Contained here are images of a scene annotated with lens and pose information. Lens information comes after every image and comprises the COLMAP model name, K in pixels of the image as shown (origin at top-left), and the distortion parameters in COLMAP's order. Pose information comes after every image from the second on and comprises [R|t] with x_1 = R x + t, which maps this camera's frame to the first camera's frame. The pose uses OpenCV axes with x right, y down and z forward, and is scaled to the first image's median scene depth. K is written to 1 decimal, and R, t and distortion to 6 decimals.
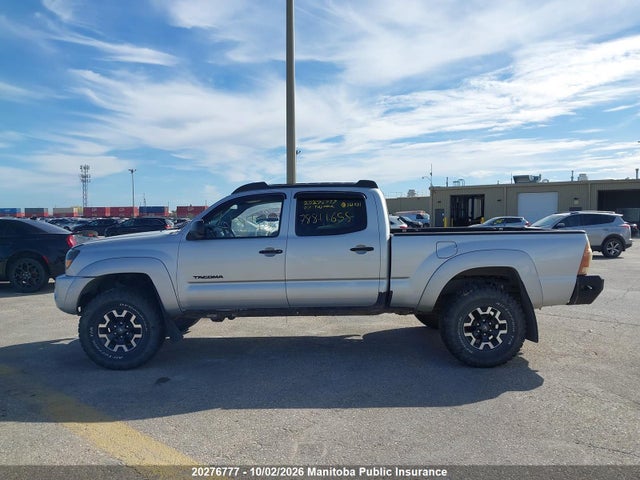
lens RADIAL K [[502.3, 0, 320.0], [0, 502.3, 240.0], [0, 0, 1]] dist [0.098832, -0.273188]
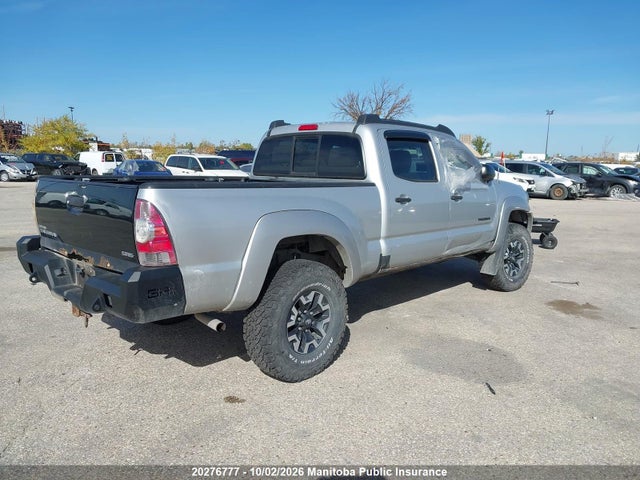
lens RADIAL K [[509.1, 0, 320.0], [0, 509.1, 240.0], [0, 0, 1]] dist [-0.000823, -0.002505]
pose [[-0.679907, 0.104180, -0.725860, 0.804271], [-0.050560, 0.980841, 0.188136, -0.087968], [0.731553, 0.164614, -0.661613, 1.822804]]
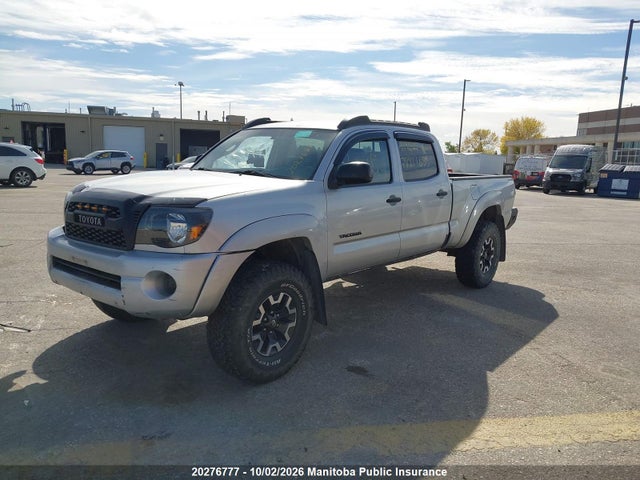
lens RADIAL K [[504.3, 0, 320.0], [0, 504.3, 240.0], [0, 0, 1]] dist [0.035736, -0.059588]
pose [[0.640960, -0.094727, 0.761706, -0.859939], [-0.005313, 0.991784, 0.127811, -0.018816], [-0.767555, -0.085969, 0.635191, 0.532667]]
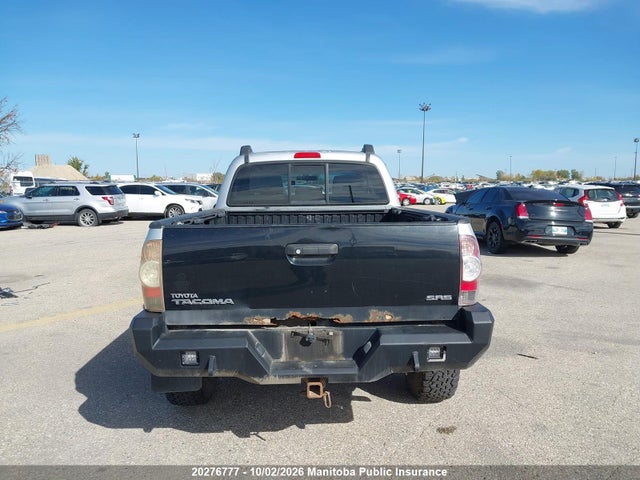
lens RADIAL K [[504.3, 0, 320.0], [0, 504.3, 240.0], [0, 0, 1]] dist [0.035736, -0.059588]
pose [[0.030949, 0.111487, -0.993284, 1.031432], [-0.042901, 0.992992, 0.110118, -0.063481], [0.998600, 0.039205, 0.035515, 1.163128]]
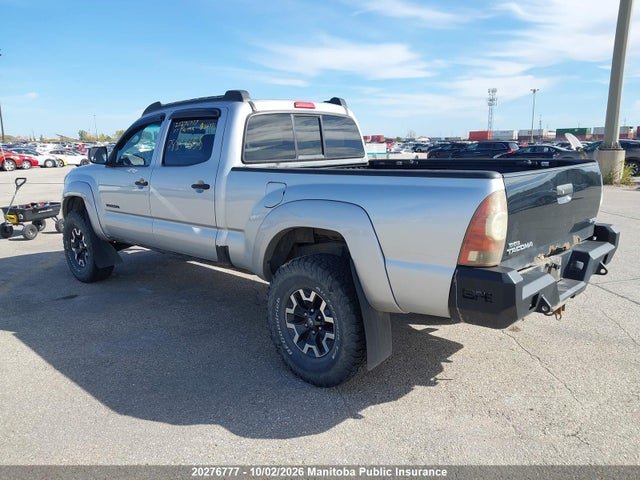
lens RADIAL K [[504.3, 0, 320.0], [0, 504.3, 240.0], [0, 0, 1]] dist [0.035736, -0.059588]
pose [[0.720897, 0.128087, -0.681103, 0.745376], [-0.025534, 0.987014, 0.158589, -0.027440], [0.692572, -0.096935, 0.714806, 0.568269]]
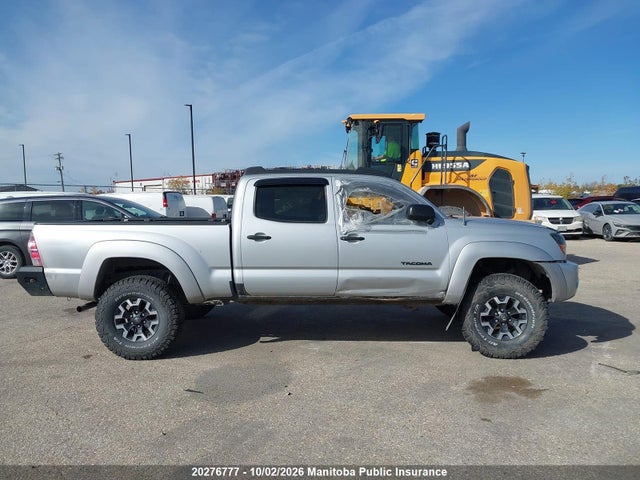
lens RADIAL K [[502.3, 0, 320.0], [0, 502.3, 240.0], [0, 0, 1]] dist [0.098832, -0.273188]
pose [[-0.999691, 0.015245, 0.019609, -0.058923], [0.017566, 0.992097, 0.124241, -0.115778], [-0.017560, 0.124547, -0.992058, 2.321798]]
